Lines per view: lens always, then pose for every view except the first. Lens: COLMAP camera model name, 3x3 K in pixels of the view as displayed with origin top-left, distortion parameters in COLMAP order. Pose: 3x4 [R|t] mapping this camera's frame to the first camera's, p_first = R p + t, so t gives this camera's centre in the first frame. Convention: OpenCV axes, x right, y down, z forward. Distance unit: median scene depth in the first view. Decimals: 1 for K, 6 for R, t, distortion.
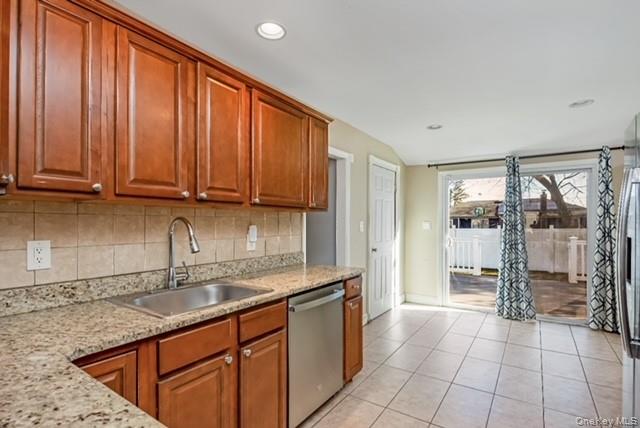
lens RADIAL K [[314.3, 0, 321.1], [0, 314.3, 224.9], [0, 0, 1]] dist [-0.013821, 0.000361]
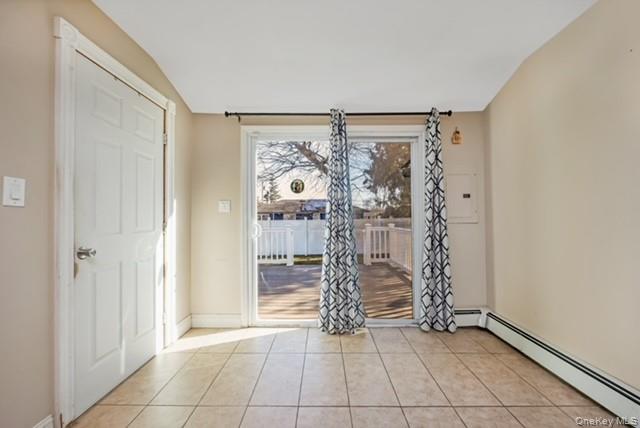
lens RADIAL K [[258.5, 0, 319.9], [0, 258.5, 215.5], [0, 0, 1]] dist [0.000133, 0.000351]
pose [[0.831689, 0.001785, 0.555239, 0.227020], [0.008173, 0.999847, -0.015457, 0.034045], [-0.555181, 0.017393, 0.831547, 0.494093]]
